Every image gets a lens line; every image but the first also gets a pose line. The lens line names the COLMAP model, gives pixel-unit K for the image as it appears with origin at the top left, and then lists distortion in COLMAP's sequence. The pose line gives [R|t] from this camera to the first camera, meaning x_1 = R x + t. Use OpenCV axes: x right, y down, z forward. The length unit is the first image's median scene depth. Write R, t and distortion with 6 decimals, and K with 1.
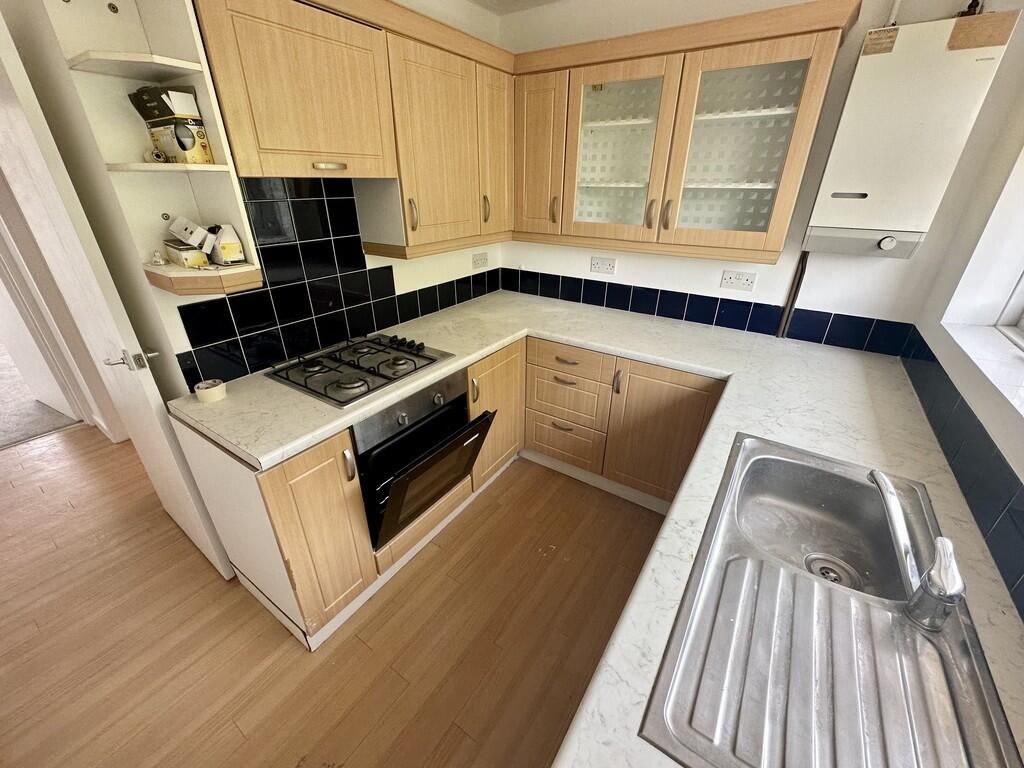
lens RADIAL K [[415.5, 0, 510.0], [0, 415.5, 384.7], [0, 0, 1]] dist [-0.000578, -0.000185]
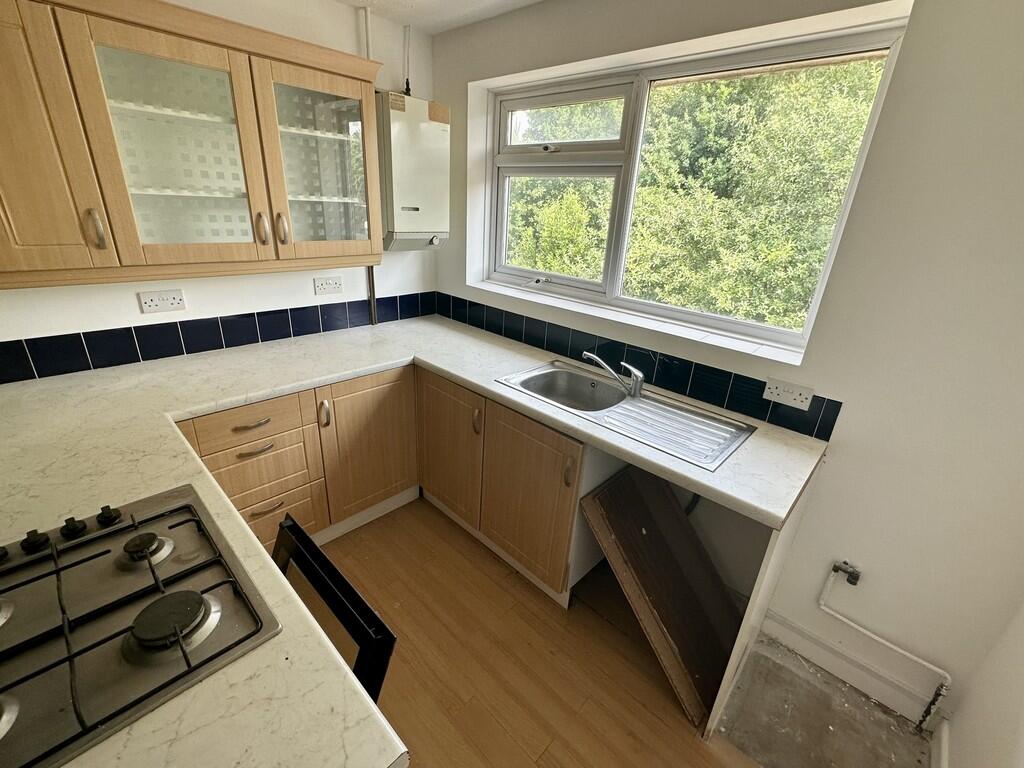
lens RADIAL K [[442.0, 0, 508.3], [0, 442.0, 382.2], [0, 0, 1]] dist [-0.001654, -0.000104]
pose [[0.174401, -0.365159, 0.914463, -0.505876], [0.391585, 0.877821, 0.275846, -0.171859], [-0.903463, 0.309982, 0.296084, 0.339684]]
